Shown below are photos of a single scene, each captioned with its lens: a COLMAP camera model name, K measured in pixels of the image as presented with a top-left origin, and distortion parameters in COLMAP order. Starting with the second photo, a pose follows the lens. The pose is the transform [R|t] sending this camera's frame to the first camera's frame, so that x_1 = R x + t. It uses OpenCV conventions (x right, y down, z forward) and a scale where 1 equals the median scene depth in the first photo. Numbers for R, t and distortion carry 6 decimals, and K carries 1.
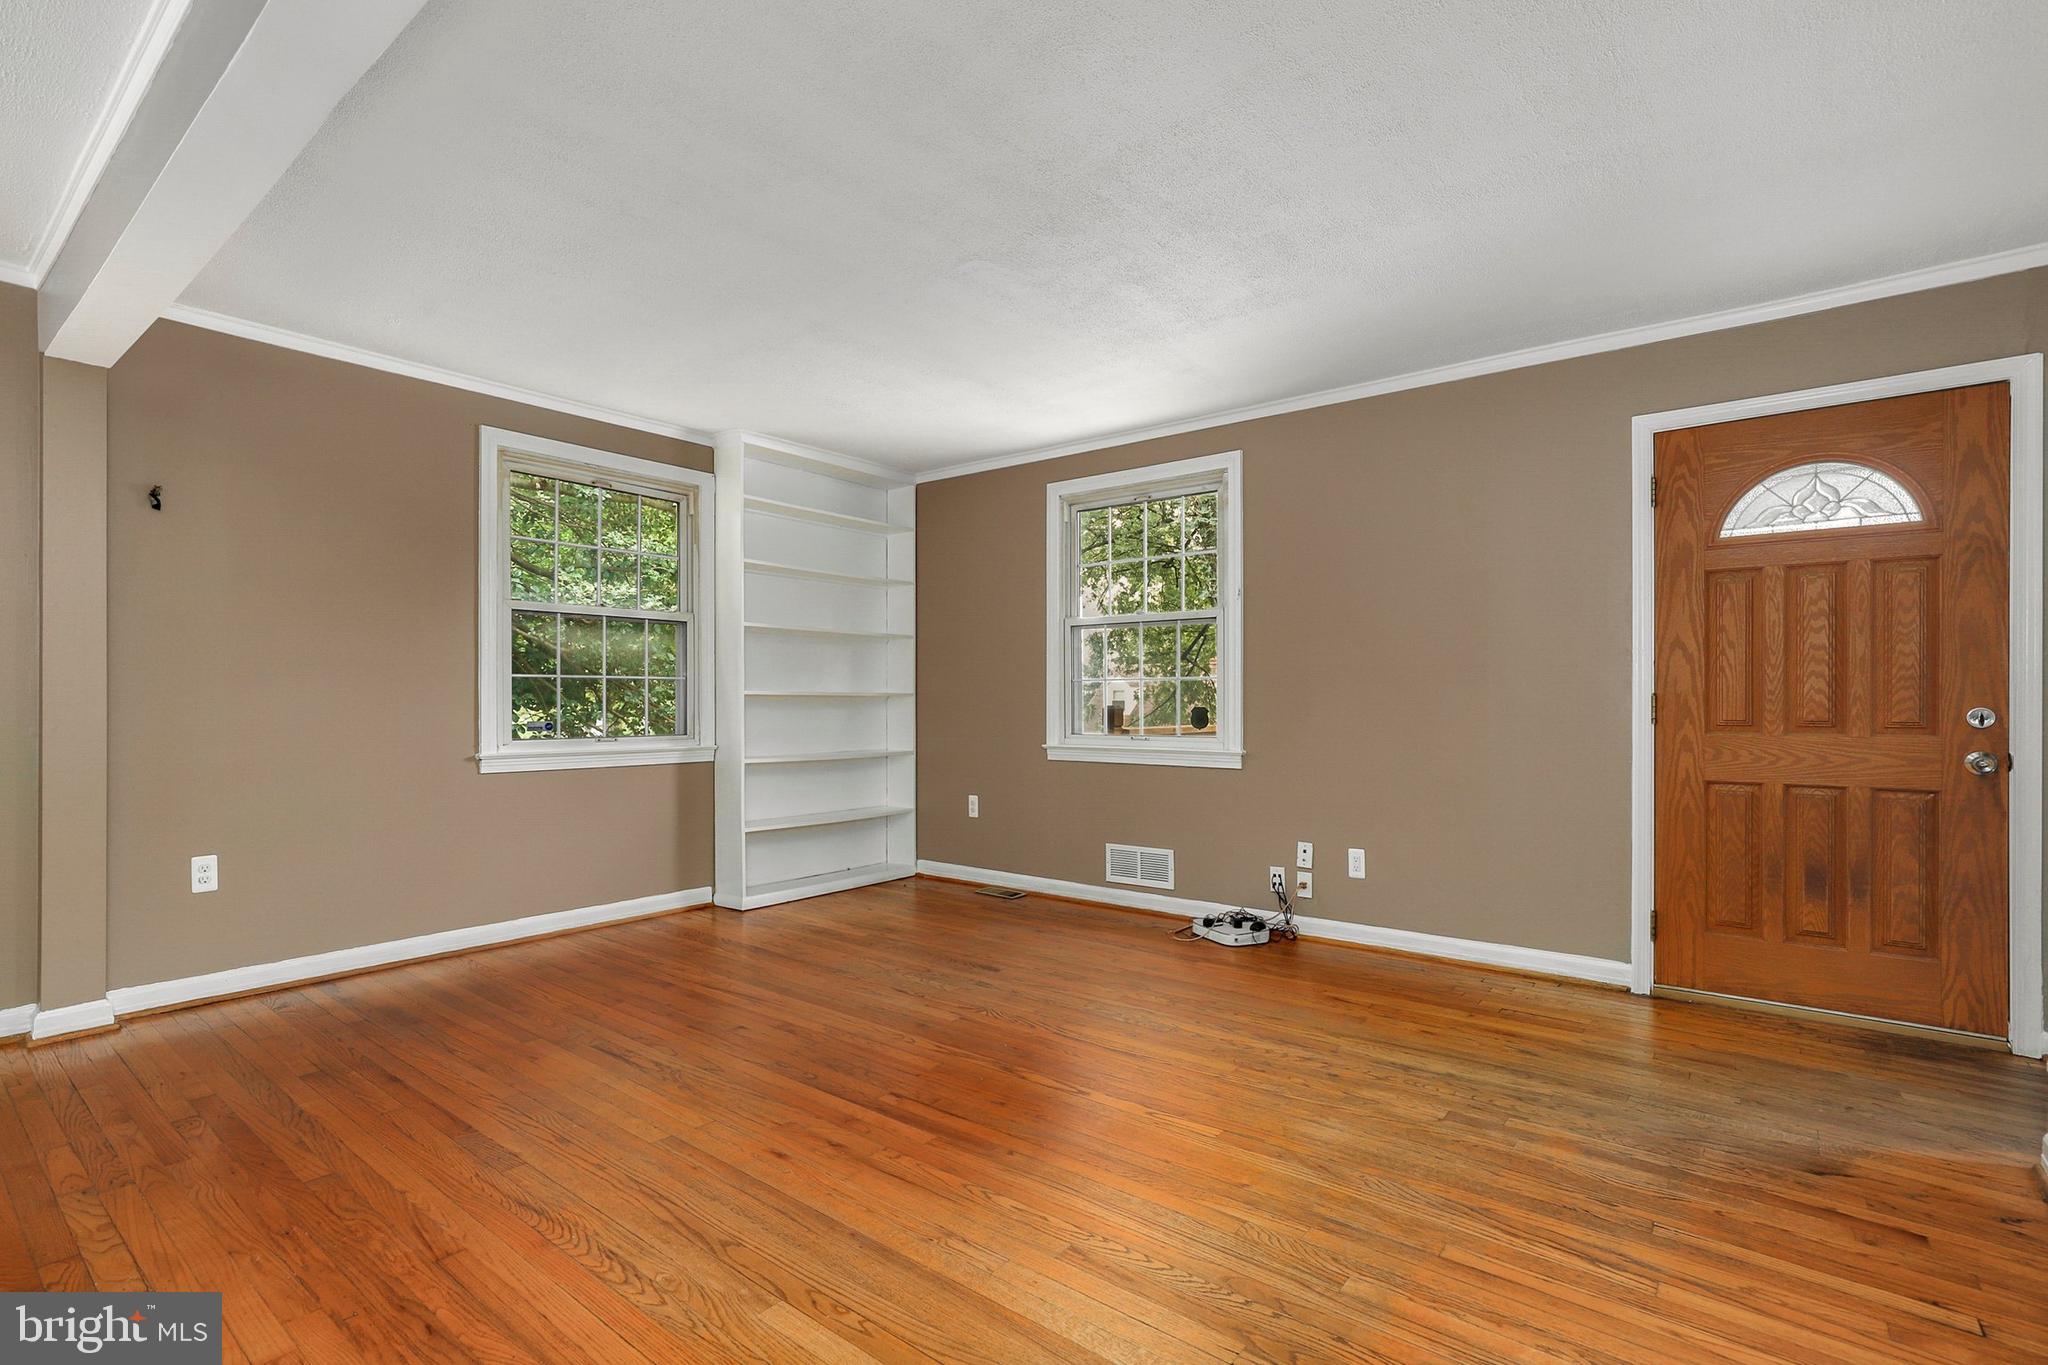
lens RADIAL K [[957.3, 0, 1025.8], [0, 957.3, 692.1], [0, 0, 1]] dist [-0.013270, 0.000630]
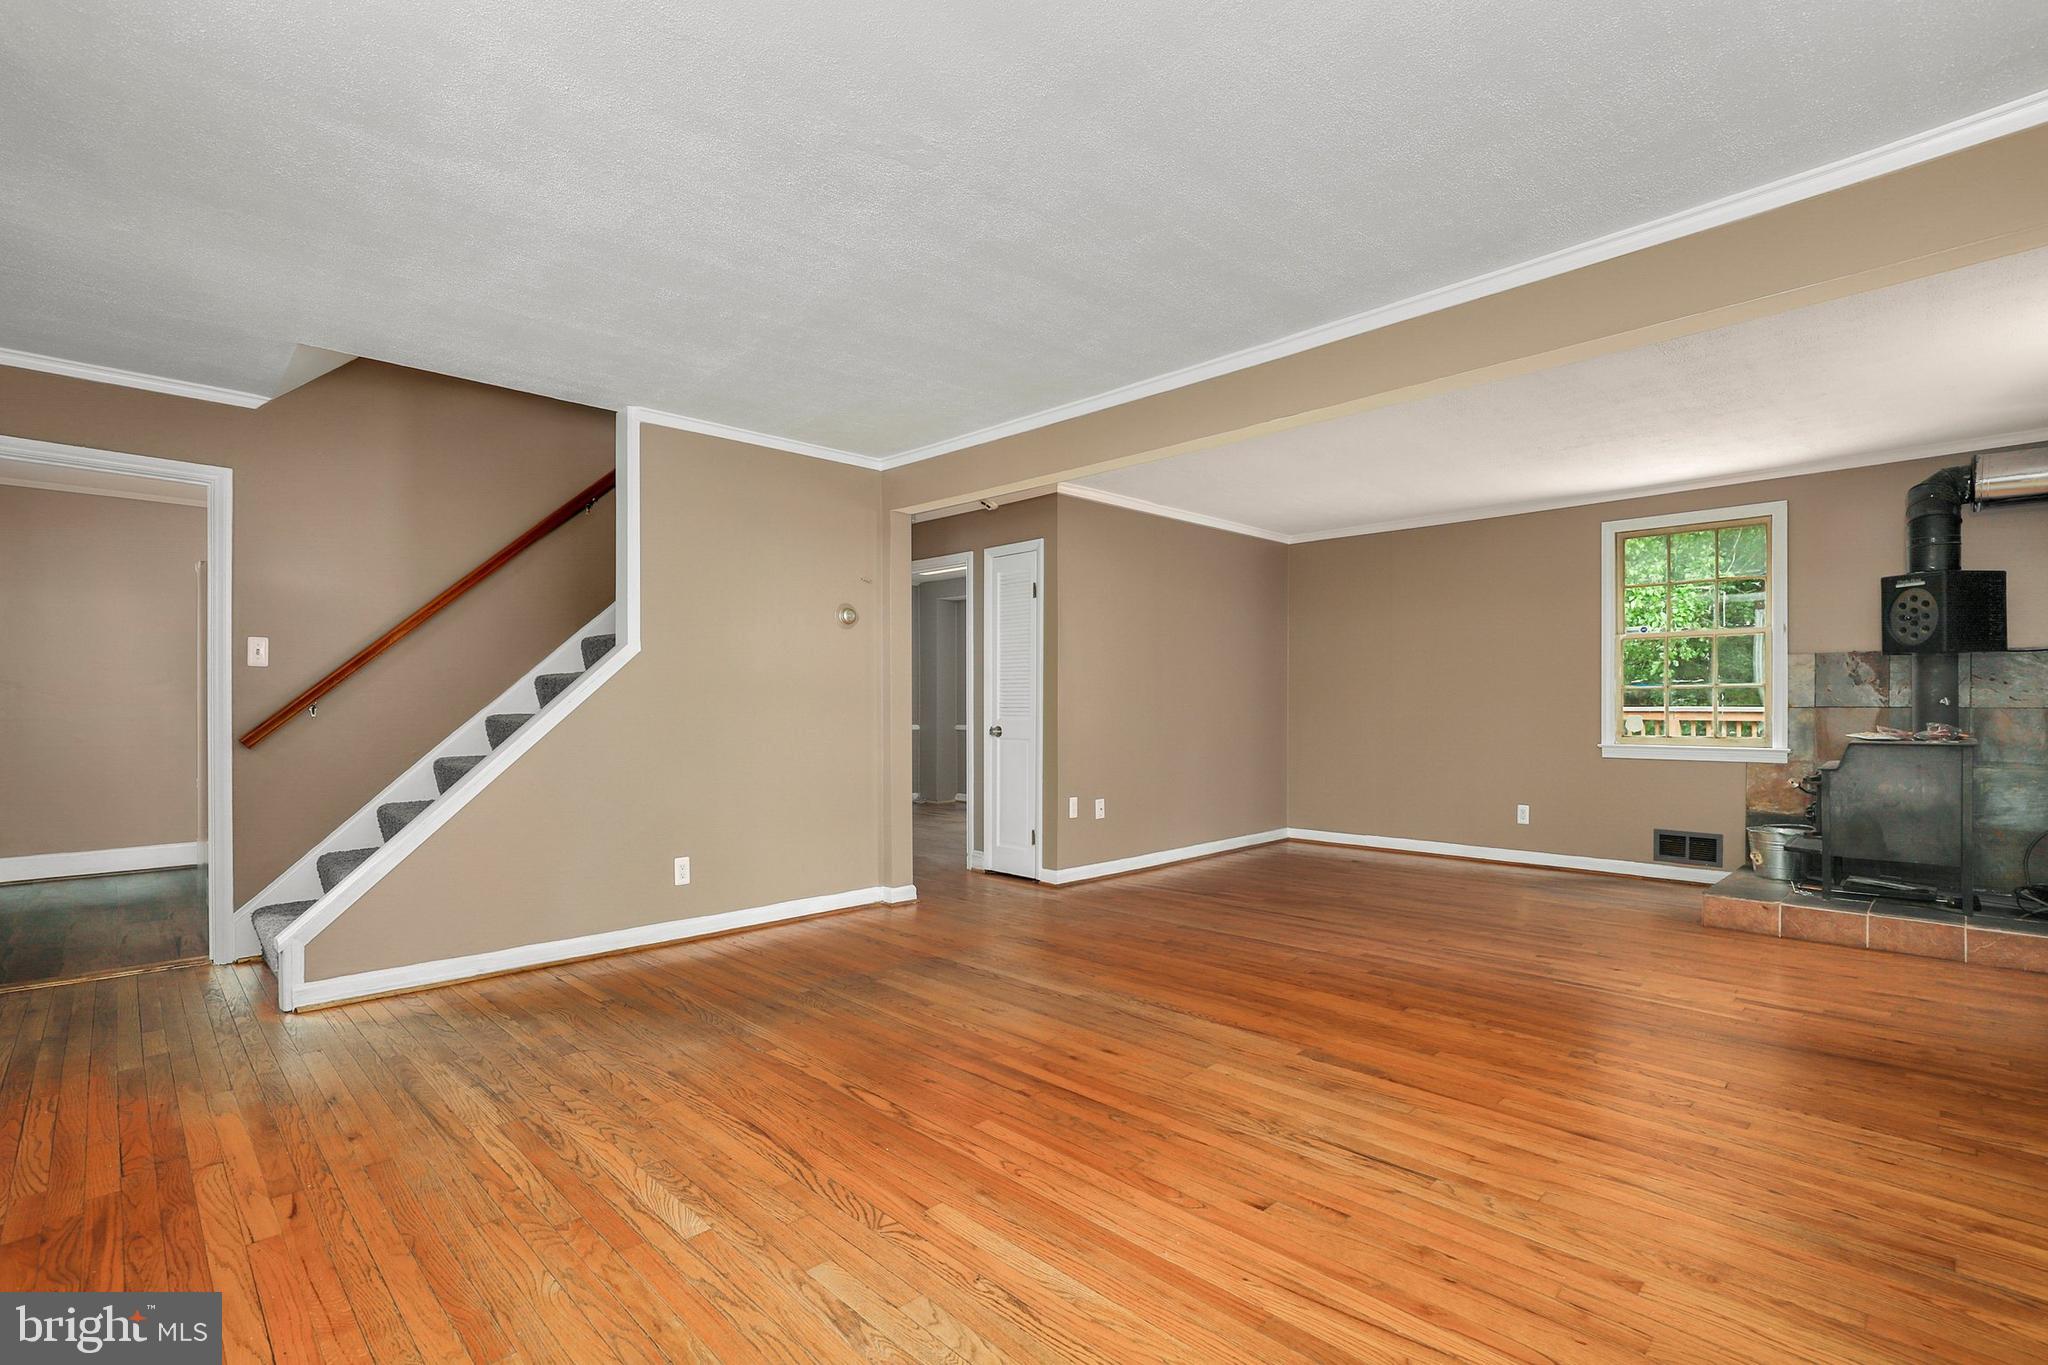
lens RADIAL K [[938.2, 0, 1029.2], [0, 938.2, 712.4], [0, 0, 1]] dist [0.001914, 0.000919]
pose [[-0.993215, 0.001849, 0.116274, -0.244025], [0.001794, 0.999998, -0.000578, 0.010588], [-0.116275, -0.000365, -0.993217, 1.878133]]
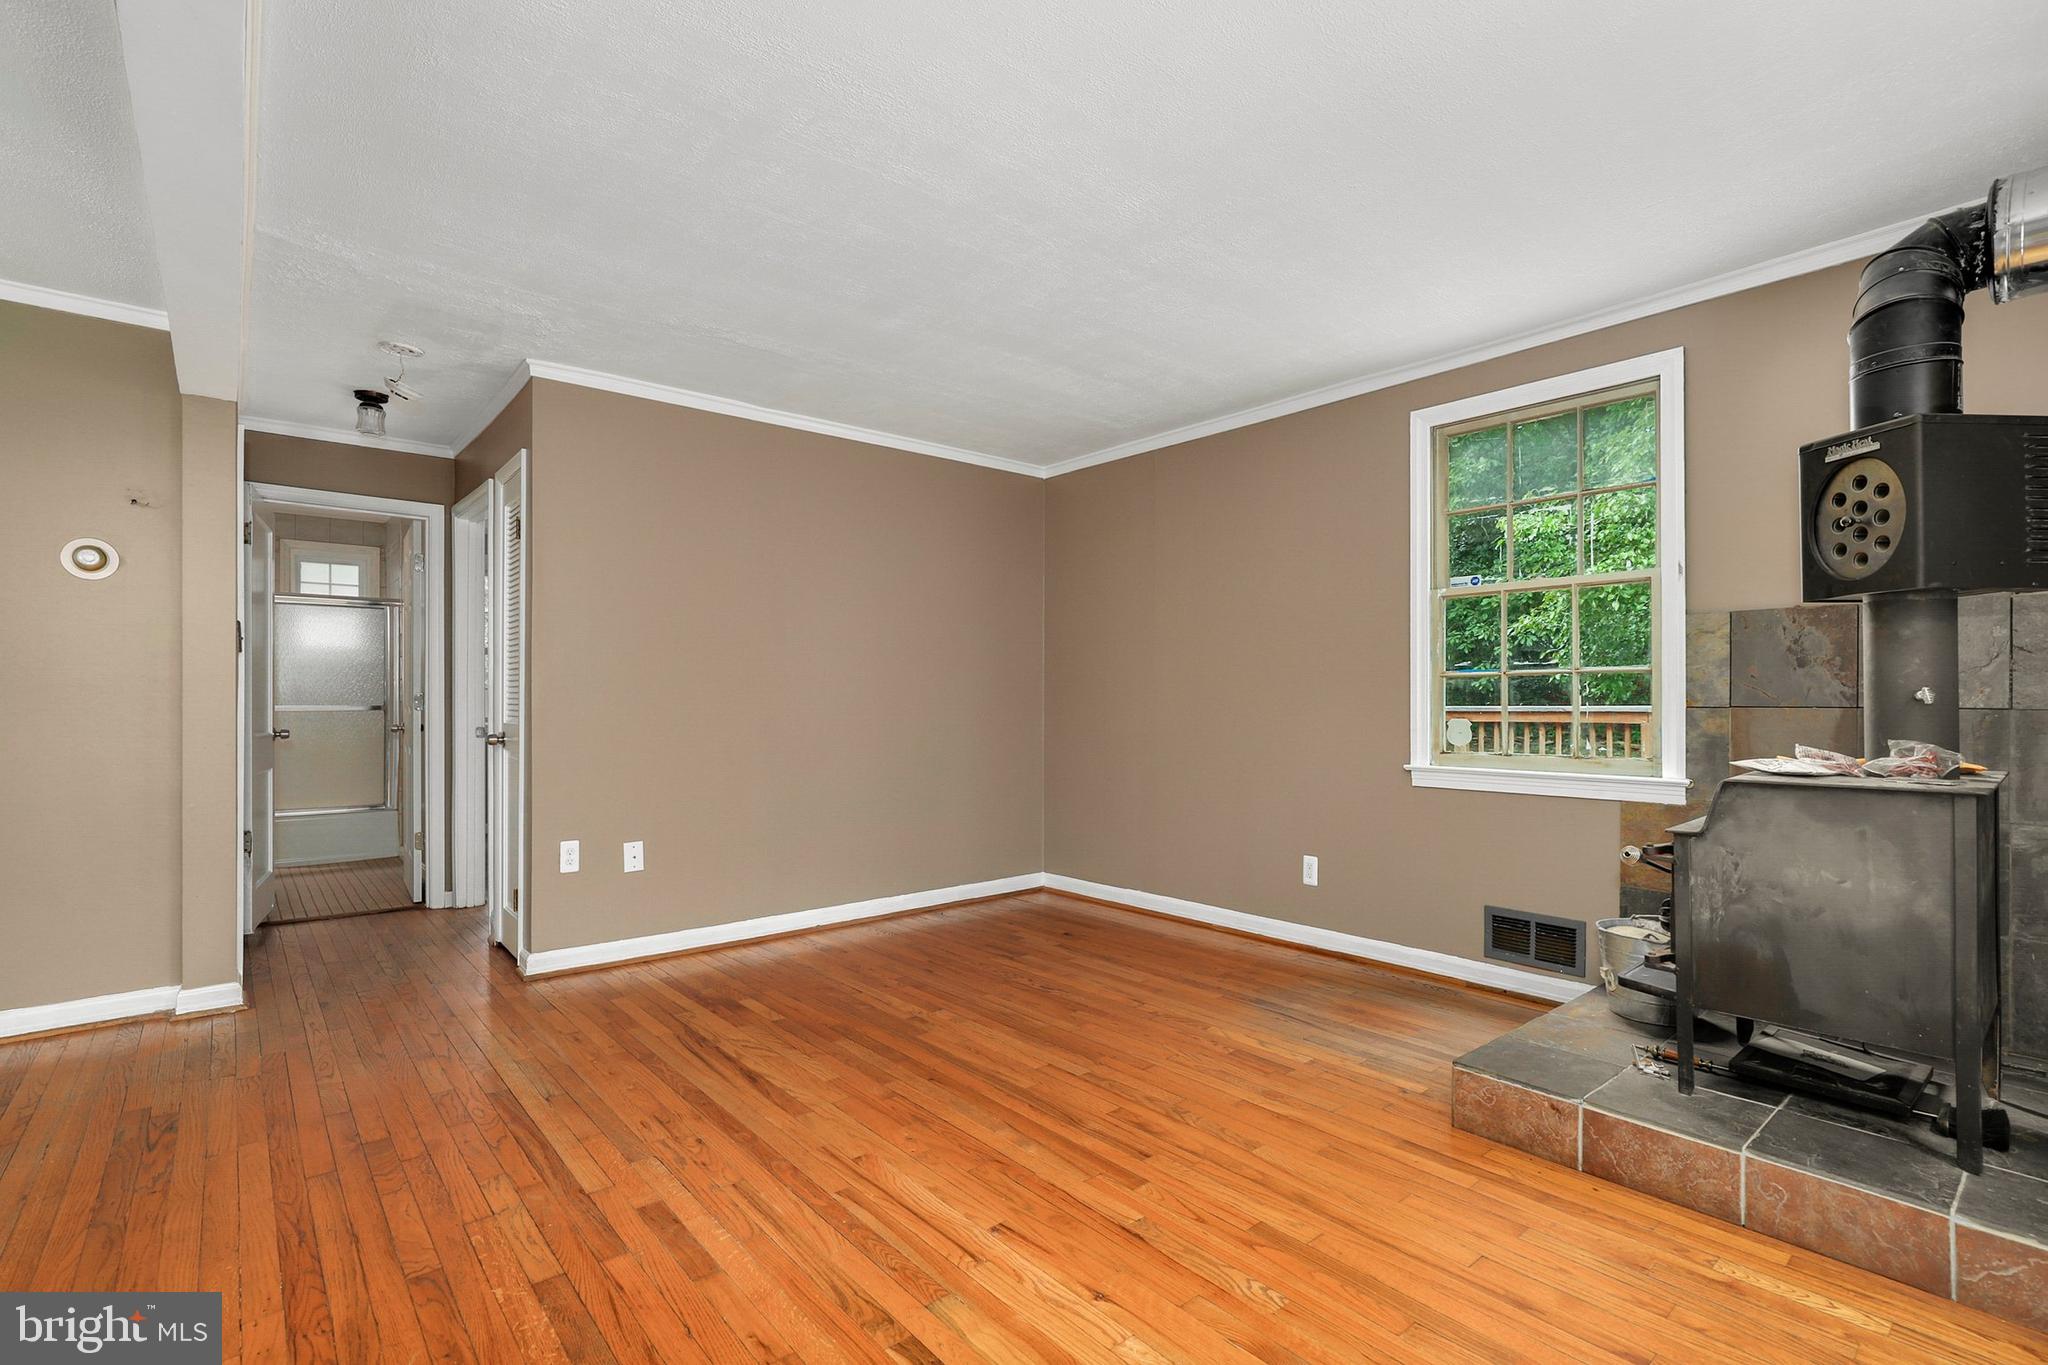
lens RADIAL K [[939.8, 0, 1020.9], [0, 939.8, 700.5], [0, 0, 1]] dist [0.000985, 0.000865]
pose [[-0.980408, 0.001111, 0.196976, -1.021951], [-0.000713, 0.999958, -0.009190, 0.004935], [-0.196978, -0.009150, -0.980365, 1.013482]]
